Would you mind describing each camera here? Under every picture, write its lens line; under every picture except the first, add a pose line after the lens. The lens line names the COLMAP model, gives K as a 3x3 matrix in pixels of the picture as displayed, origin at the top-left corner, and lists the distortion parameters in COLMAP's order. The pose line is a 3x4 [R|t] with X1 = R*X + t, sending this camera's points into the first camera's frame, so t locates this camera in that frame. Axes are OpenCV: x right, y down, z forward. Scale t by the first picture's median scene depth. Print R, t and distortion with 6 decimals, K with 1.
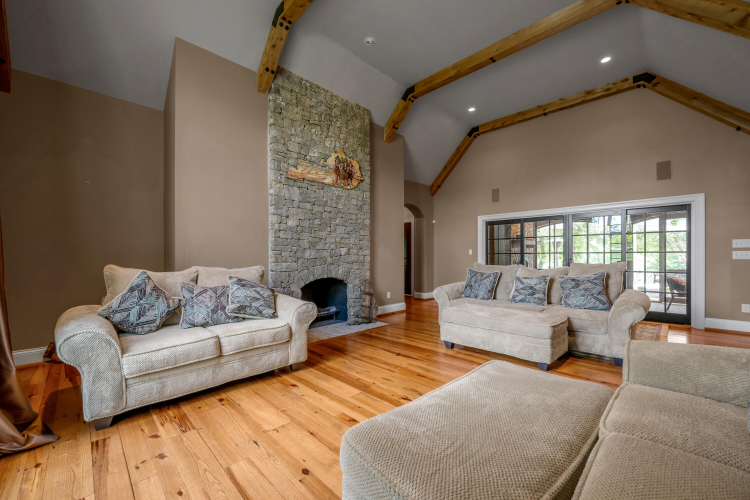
lens RADIAL K [[302.6, 0, 373.5], [0, 302.6, 254.7], [0, 0, 1]] dist [-0.002899, -0.000354]
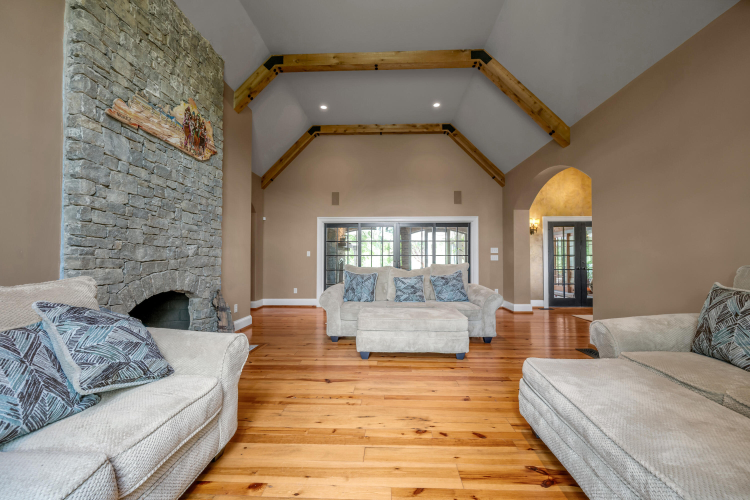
lens RADIAL K [[302.6, 0, 377.5], [0, 302.6, 250.3], [0, 0, 1]] dist [-0.002899, -0.000354]
pose [[0.728708, 0.020203, 0.684526, -0.282959], [-0.005788, 0.999711, -0.023344, 0.002648], [-0.684800, 0.013049, 0.728614, 0.245483]]
